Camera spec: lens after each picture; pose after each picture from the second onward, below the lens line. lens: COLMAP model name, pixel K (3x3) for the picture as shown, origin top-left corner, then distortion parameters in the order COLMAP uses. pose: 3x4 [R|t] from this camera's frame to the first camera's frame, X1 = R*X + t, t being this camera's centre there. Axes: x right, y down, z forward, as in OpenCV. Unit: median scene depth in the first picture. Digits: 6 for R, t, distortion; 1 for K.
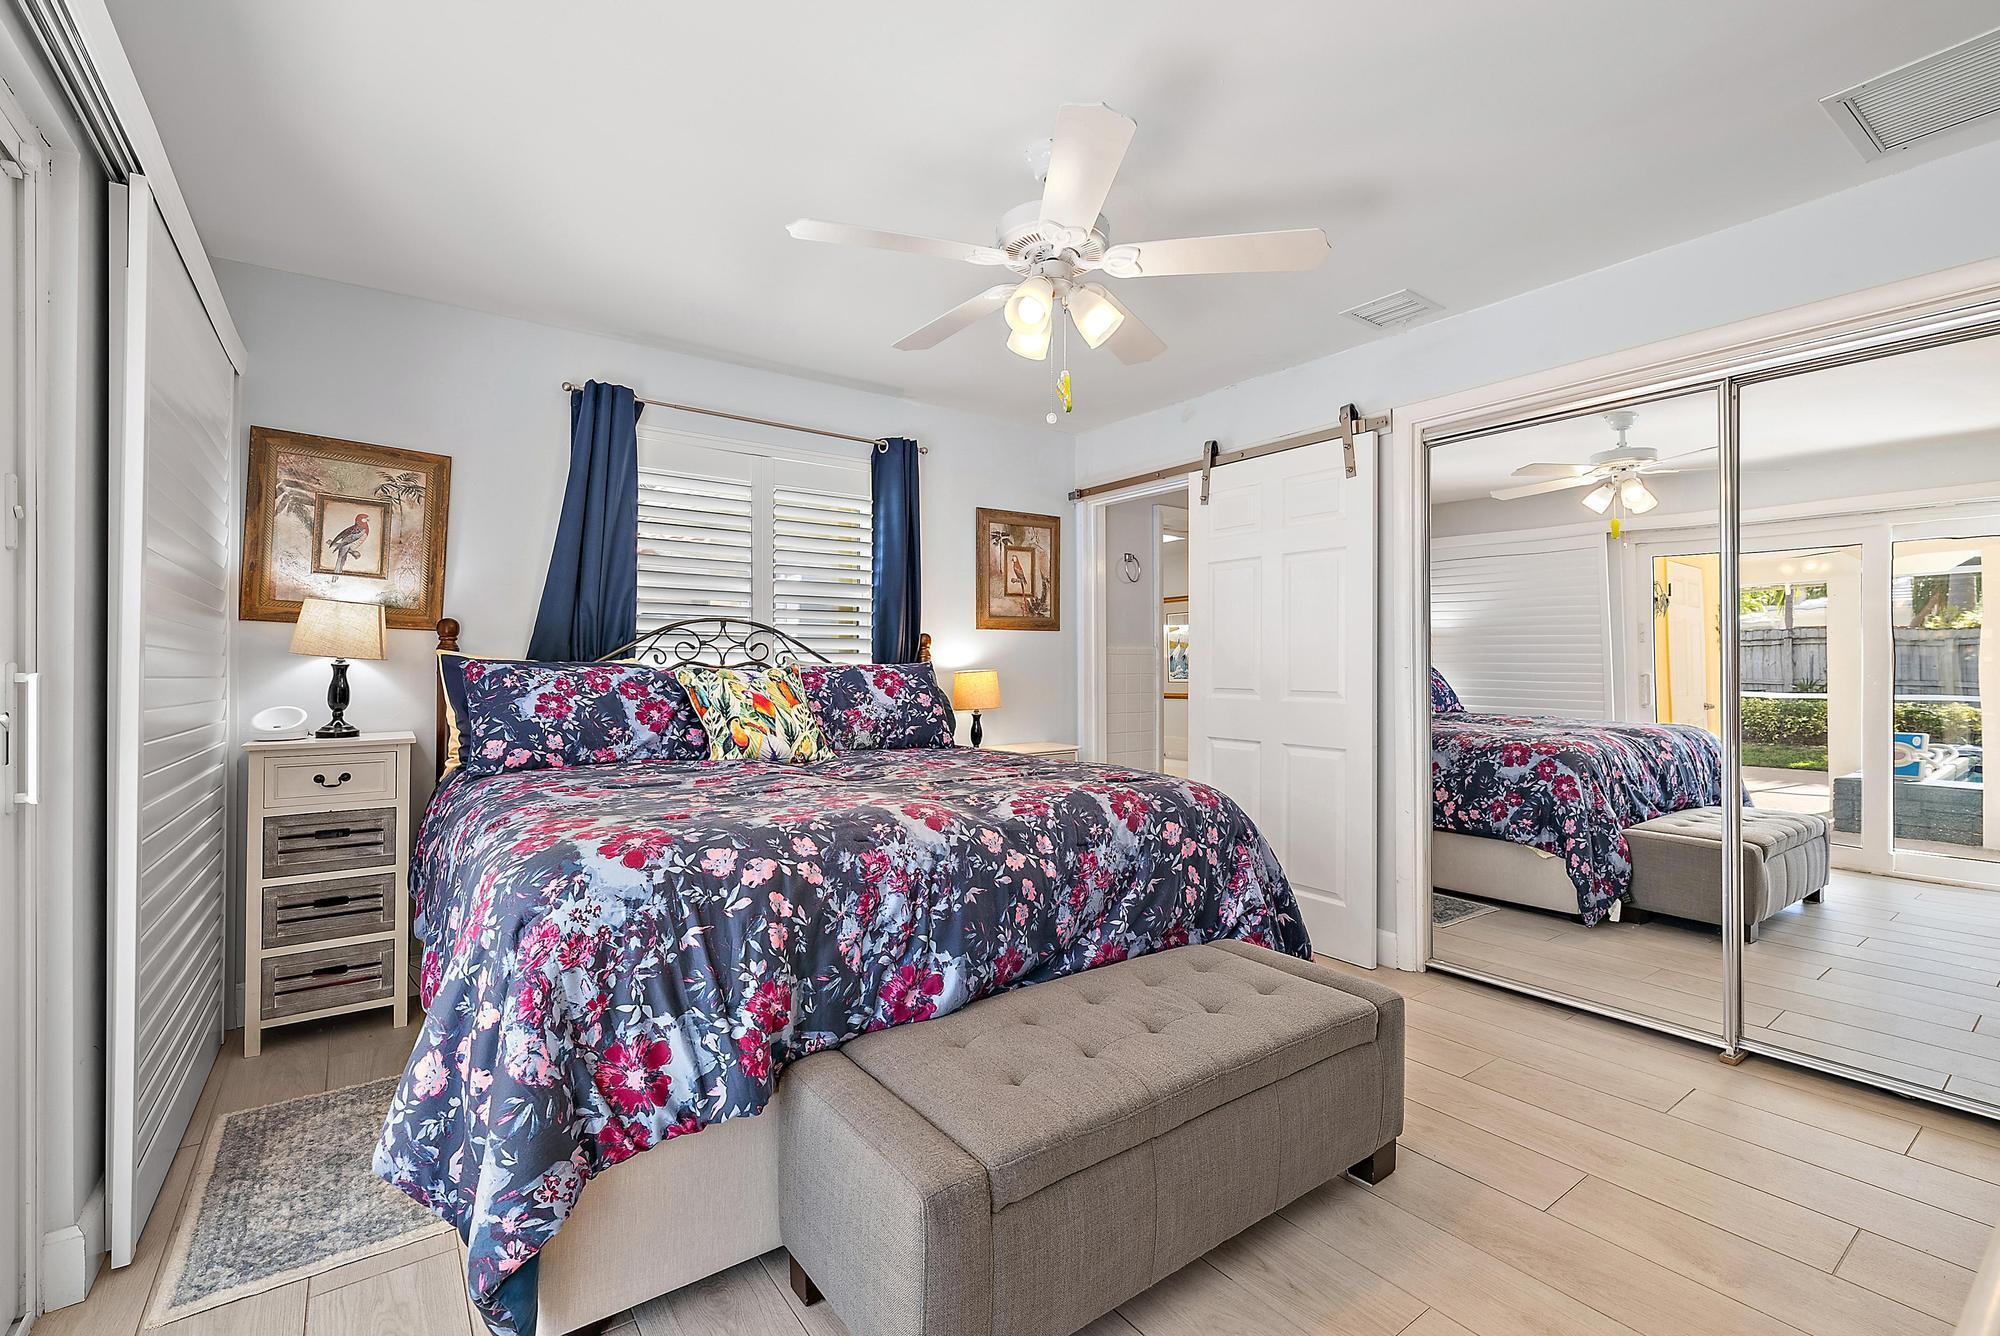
lens RADIAL K [[866.3, 0, 1000.7], [0, 866.3, 664.0], [0, 0, 1]] dist [0.001219, -0.000297]
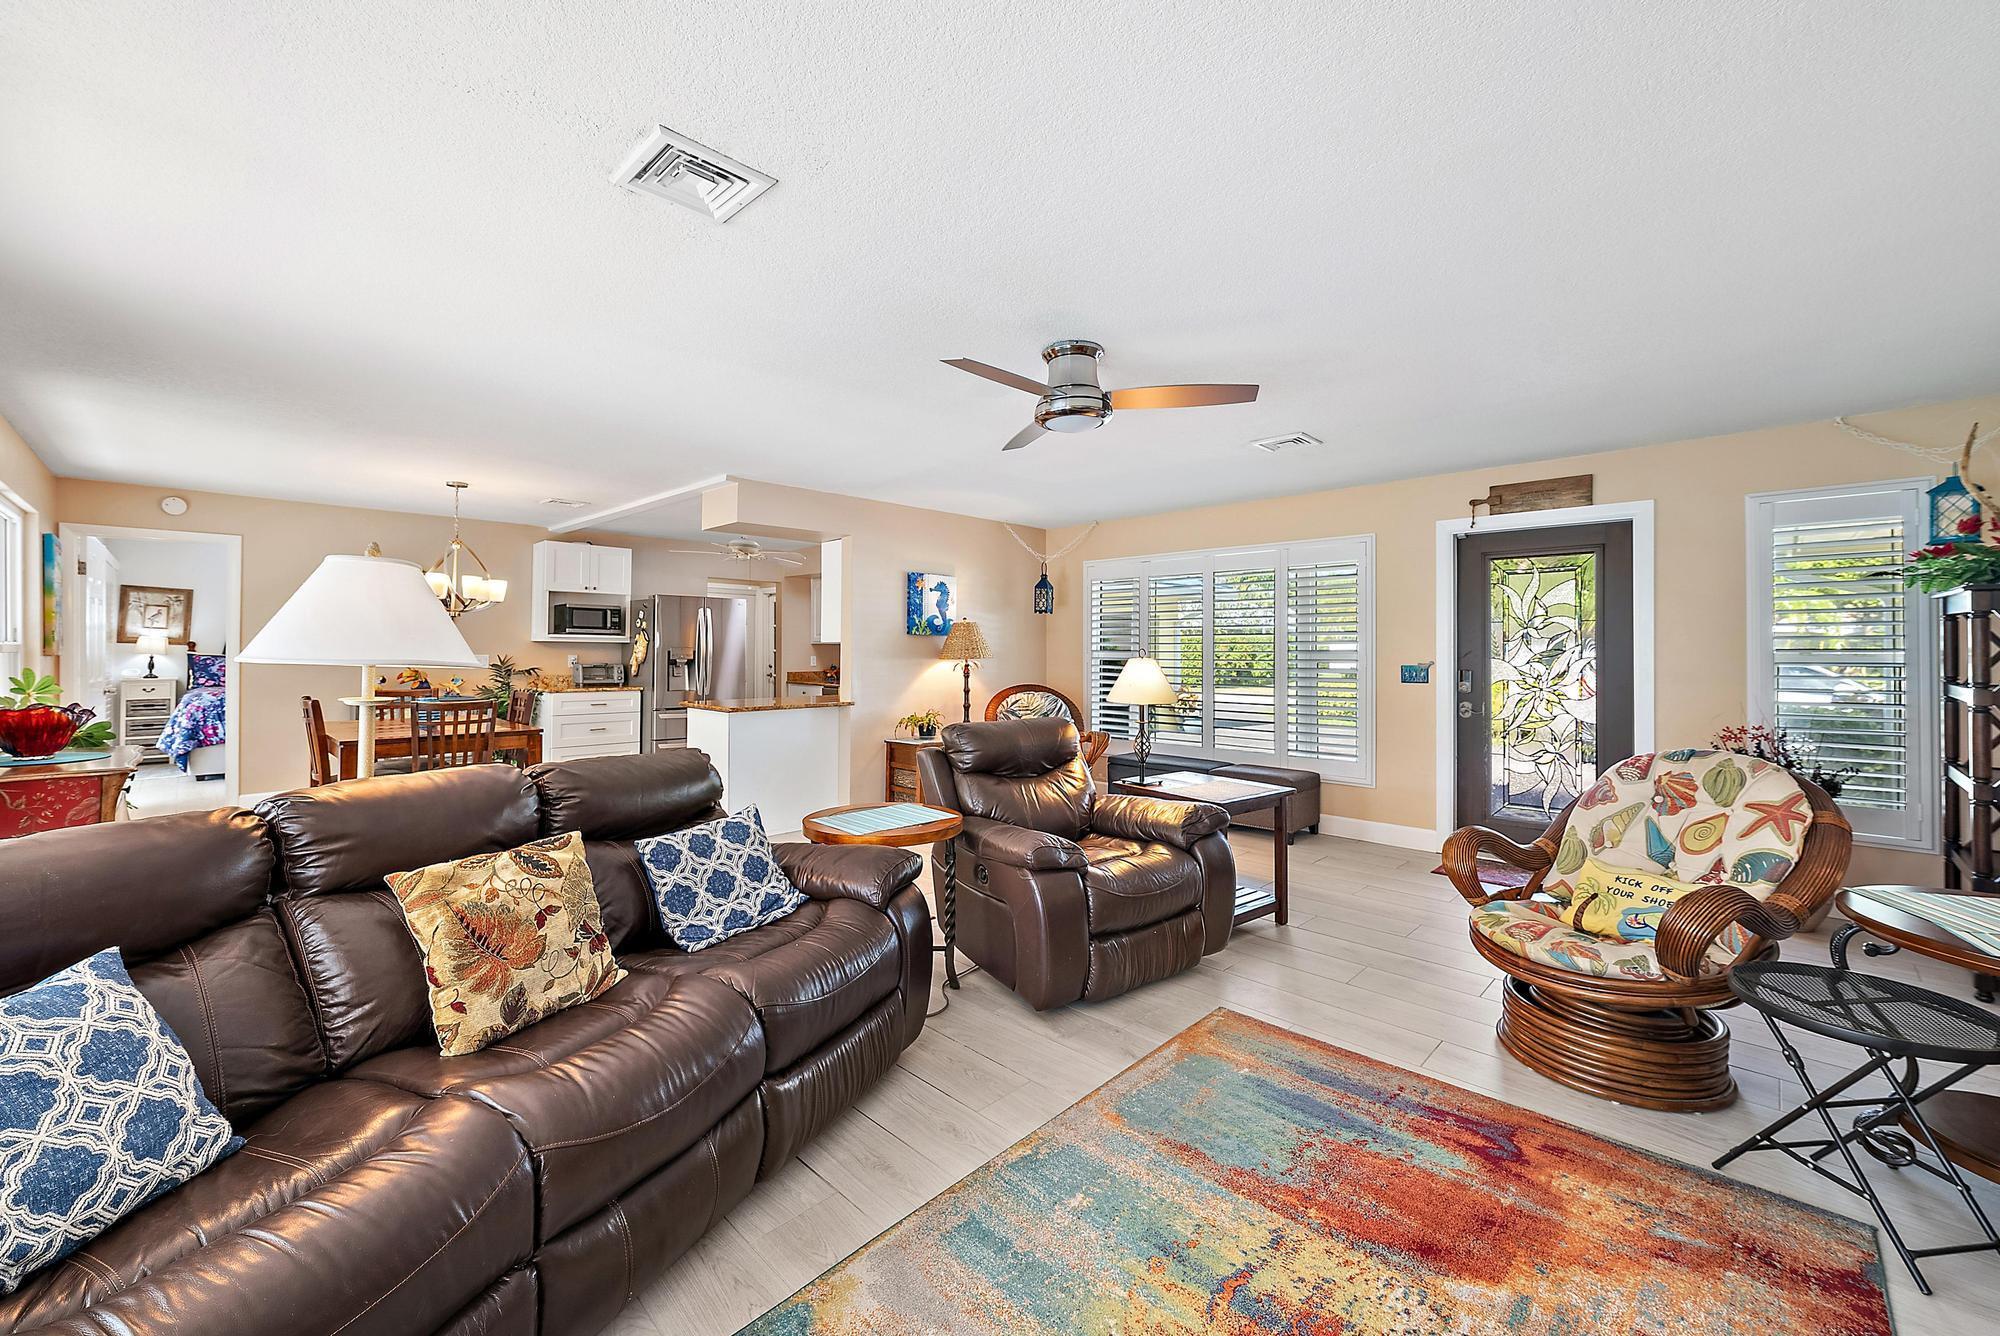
lens RADIAL K [[782.3, 0, 988.6], [0, 782.3, 648.8], [0, 0, 1]] dist [0.000668, -0.000105]
pose [[0.986238, 0.007974, 0.165139, 1.921480], [-0.008868, 0.999950, 0.004675, -0.071839], [-0.165094, -0.006075, 0.986259, -2.508783]]
